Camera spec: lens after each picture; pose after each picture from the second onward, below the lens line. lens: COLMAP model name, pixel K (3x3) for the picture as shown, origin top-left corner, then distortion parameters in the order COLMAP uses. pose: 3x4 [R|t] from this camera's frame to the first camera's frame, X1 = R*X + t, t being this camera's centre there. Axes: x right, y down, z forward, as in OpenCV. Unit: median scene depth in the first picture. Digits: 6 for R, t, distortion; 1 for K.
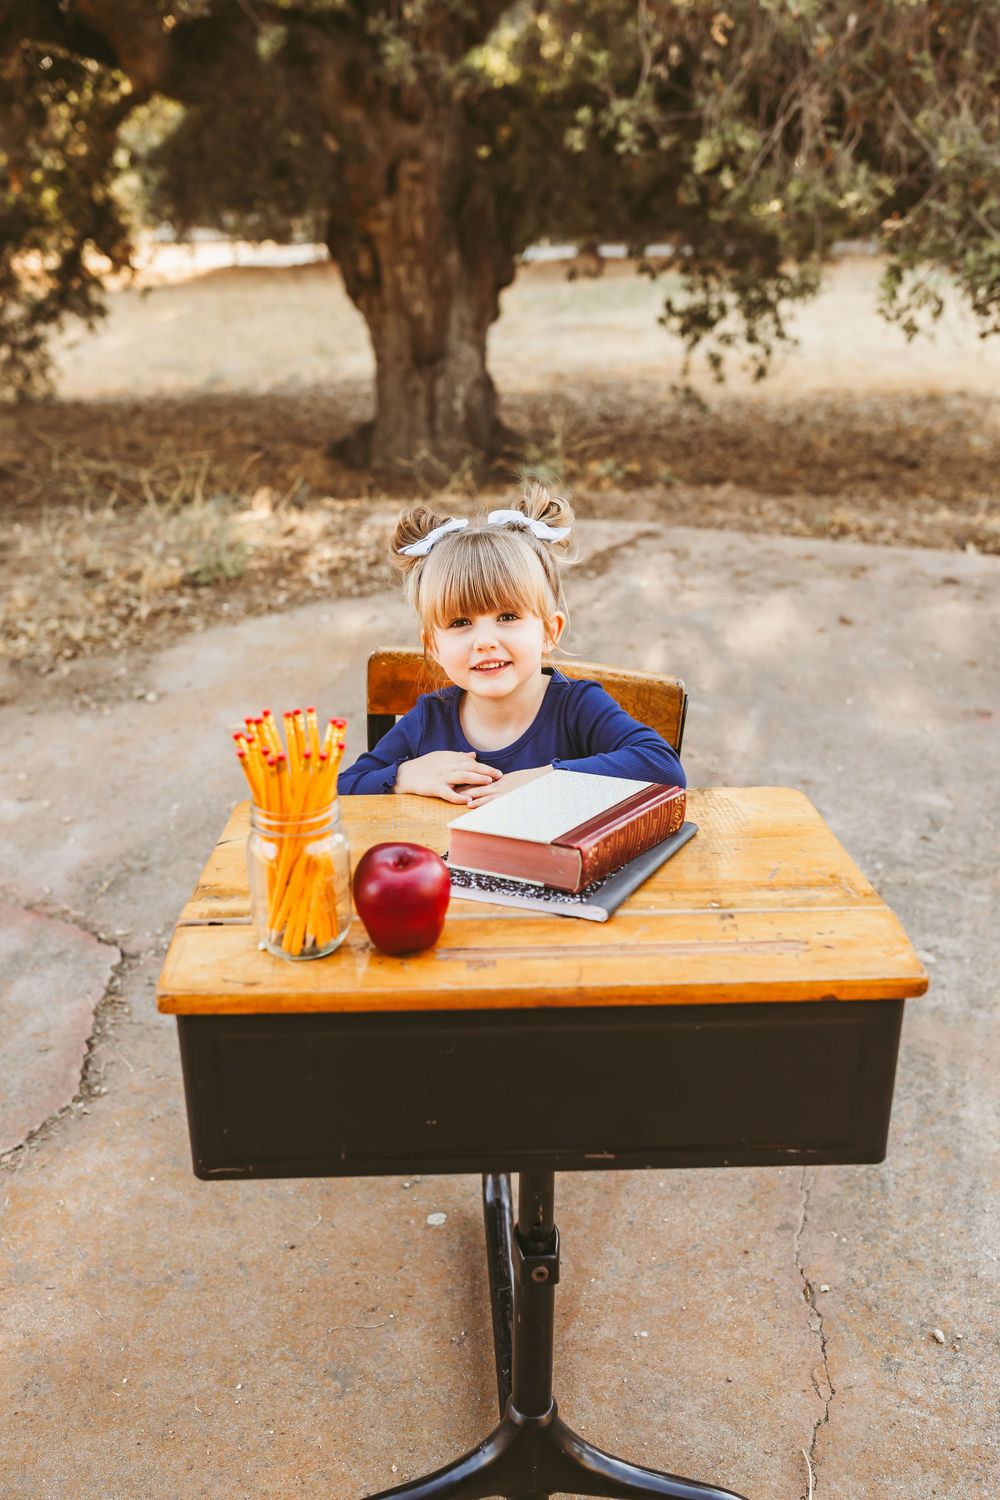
lens RADIAL K [[1395.5, 0, 496.0], [0, 1395.5, 719.8], [0, 0, 1]] dist [0.002579, -0.008753]
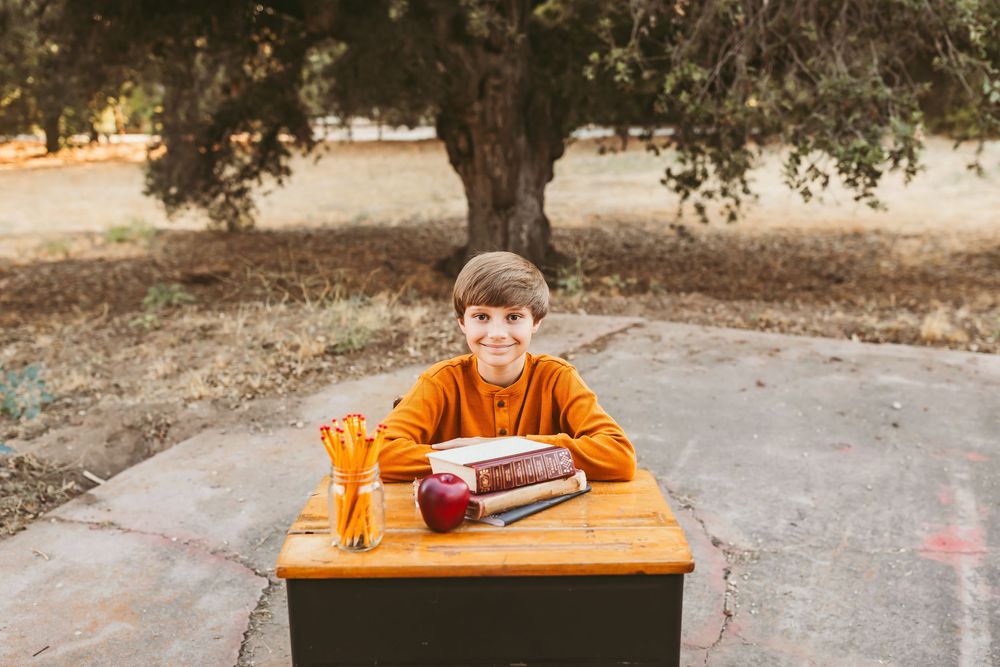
lens RADIAL K [[1002.3, 0, 514.1], [0, 1002.3, 331.2], [0, 0, 1]] dist [-0.001426, -0.004269]
pose [[0.998839, 0.014301, -0.046008, 0.026111], [-0.019918, 0.992076, -0.124046, 0.009066], [0.043870, 0.124819, 0.991209, -0.068695]]
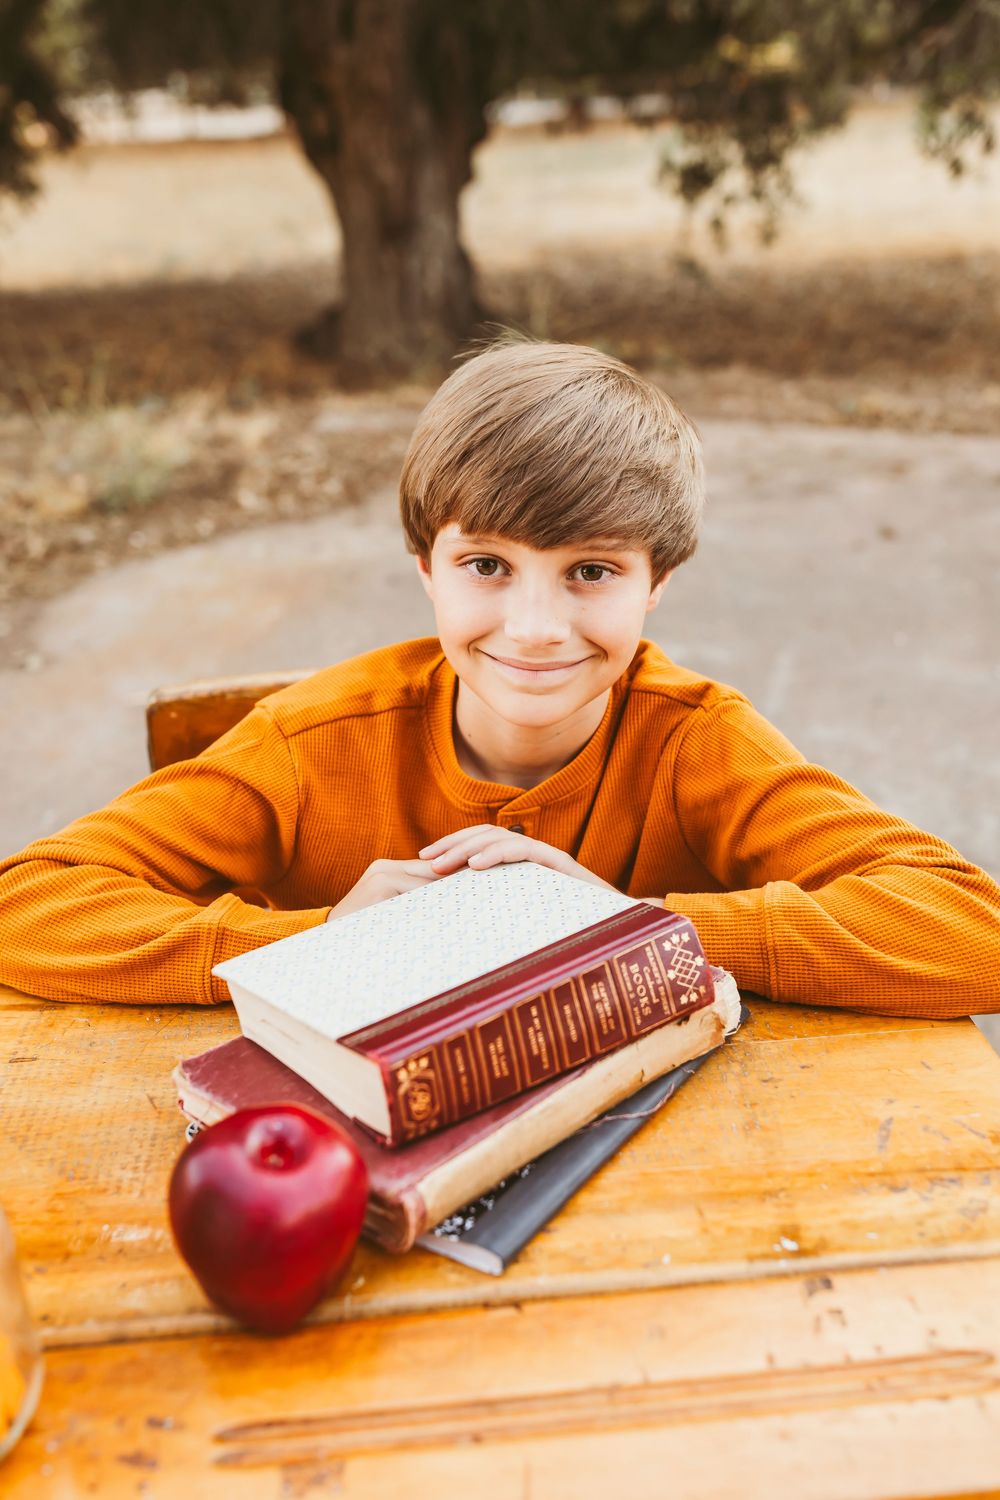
lens RADIAL K [[1419.9, 0, 503.2], [0, 1419.9, 776.0], [0, 0, 1]] dist [-0.000455, -0.005456]
pose [[0.999489, -0.031867, 0.002527, 0.012400], [0.031390, 0.993317, 0.111070, -0.021381], [-0.006050, -0.110934, 0.993809, 0.111590]]
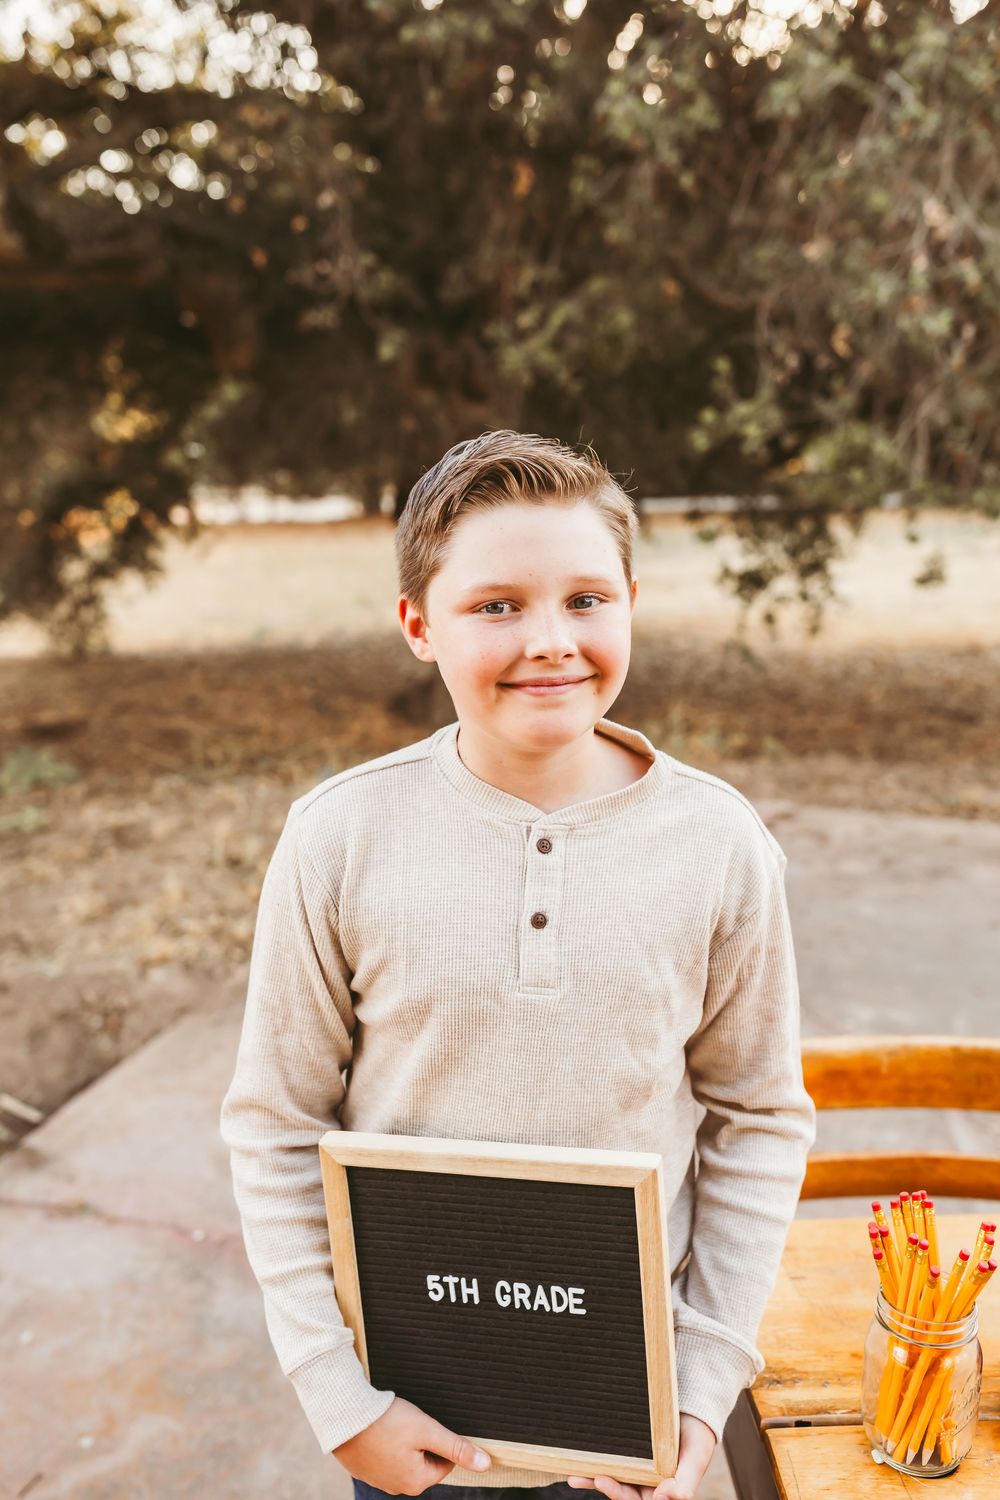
lens RADIAL K [[1395.5, 0, 496.0], [0, 1395.5, 719.8], [0, 0, 1]] dist [0.002579, -0.008753]
pose [[0.999990, -0.002938, -0.003489, -0.084988], [0.002323, 0.986316, -0.164848, -0.033958], [0.003925, 0.164838, 0.986313, 0.003246]]
